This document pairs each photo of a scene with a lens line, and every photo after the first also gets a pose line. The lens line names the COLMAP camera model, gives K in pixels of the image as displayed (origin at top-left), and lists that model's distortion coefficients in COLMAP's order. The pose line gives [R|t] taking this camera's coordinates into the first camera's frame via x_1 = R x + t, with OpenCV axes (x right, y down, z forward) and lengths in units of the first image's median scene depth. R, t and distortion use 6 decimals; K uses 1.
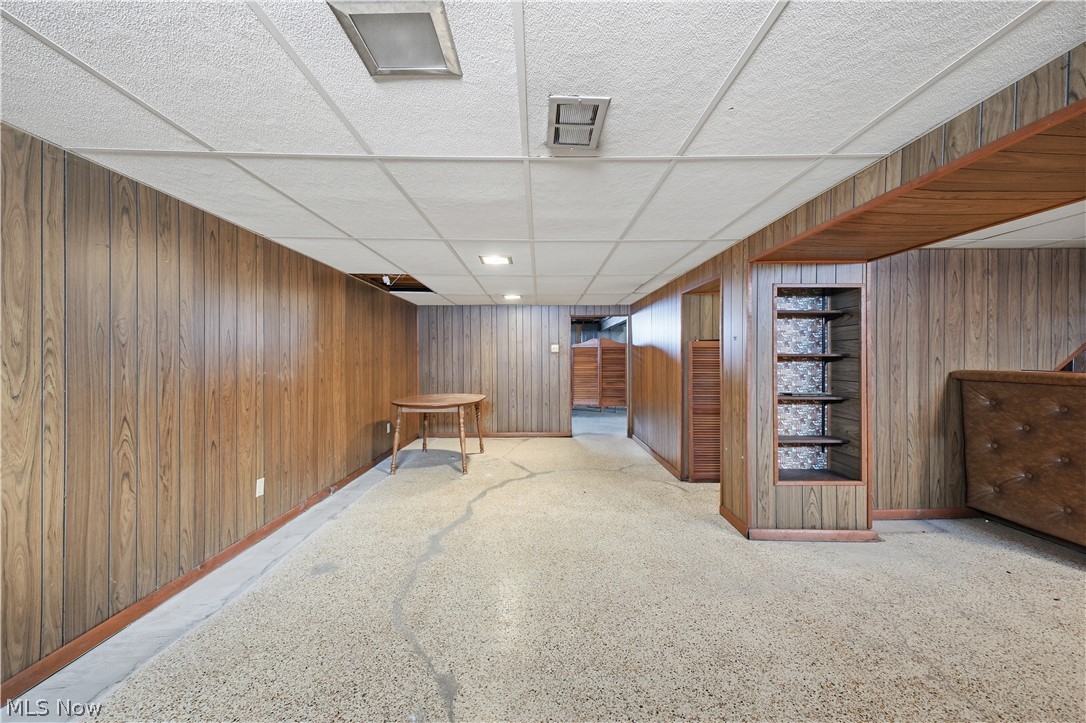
lens RADIAL K [[431.3, 0, 544.1], [0, 431.3, 358.4], [0, 0, 1]] dist [0.014982, -0.003109]
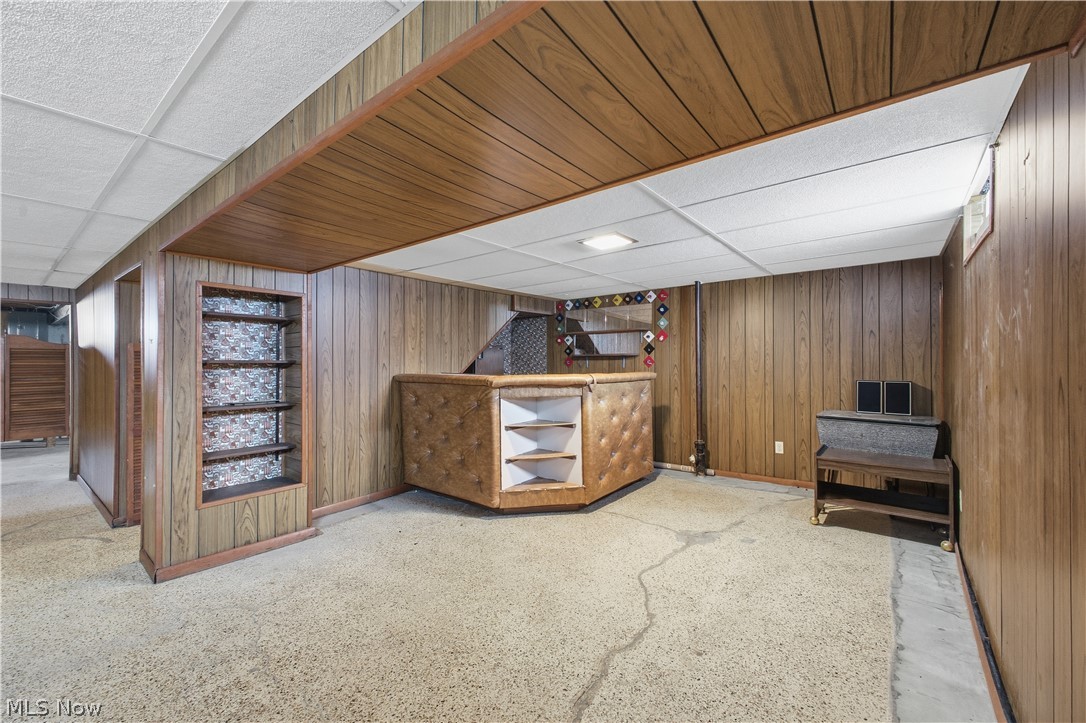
lens RADIAL K [[431.3, 0, 561.0], [0, 431.3, 360.8], [0, 0, 1]] dist [0.014982, -0.003109]
pose [[0.615310, 0.003498, 0.788277, 0.263700], [0.004060, 0.999963, -0.007607, 0.000397], [-0.788275, 0.007881, 0.615273, -0.117273]]
